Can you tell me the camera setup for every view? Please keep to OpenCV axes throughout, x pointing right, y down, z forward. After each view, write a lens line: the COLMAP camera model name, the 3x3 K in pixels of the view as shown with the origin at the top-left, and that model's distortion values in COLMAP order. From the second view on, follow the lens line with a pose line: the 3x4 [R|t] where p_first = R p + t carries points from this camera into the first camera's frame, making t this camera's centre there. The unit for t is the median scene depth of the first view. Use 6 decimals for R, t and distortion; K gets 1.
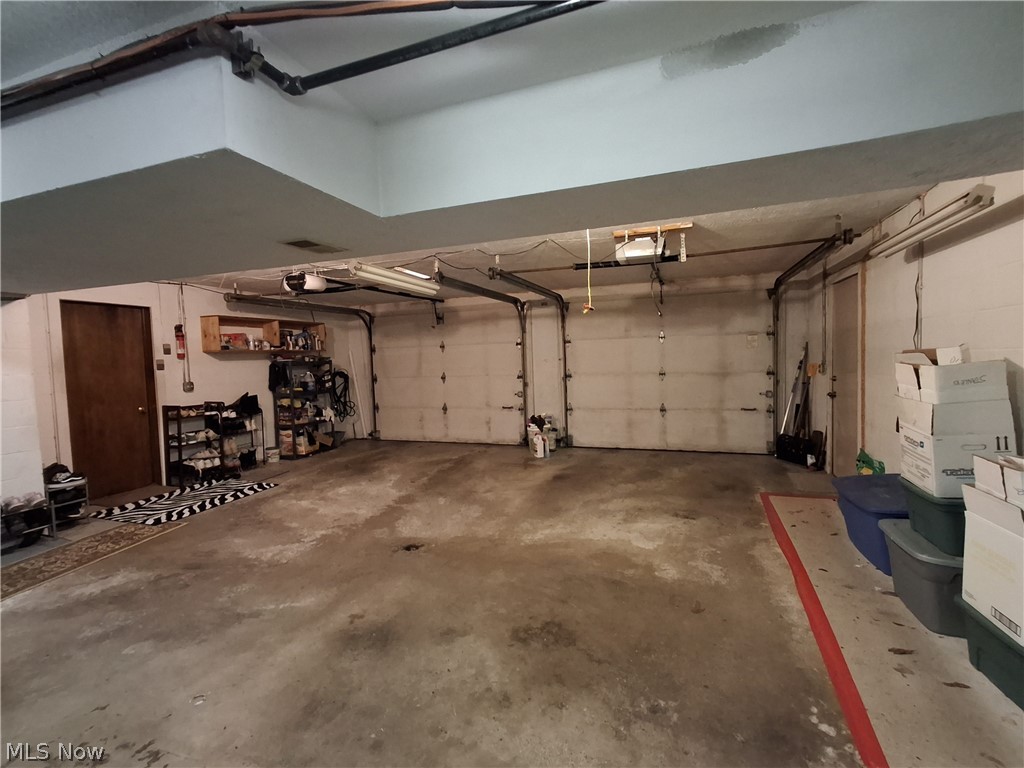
lens RADIAL K [[465.6, 0, 517.6], [0, 465.6, 384.3], [0, 0, 1]] dist [-0.000772, 0.003303]
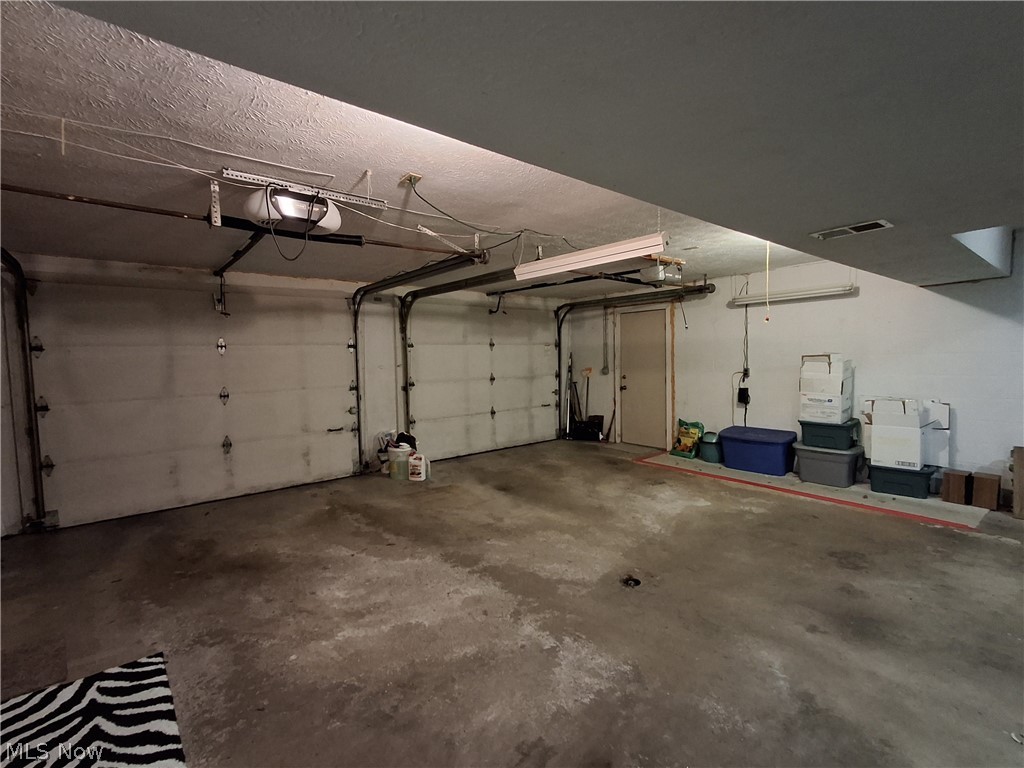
lens RADIAL K [[465.6, 0, 511.9], [0, 465.6, 382.0], [0, 0, 1]] dist [-0.000772, 0.003303]
pose [[0.518051, -0.028893, 0.854861, -0.848117], [0.058041, 0.998313, -0.001432, -0.016065], [-0.853378, 0.050359, 0.518854, 0.592067]]
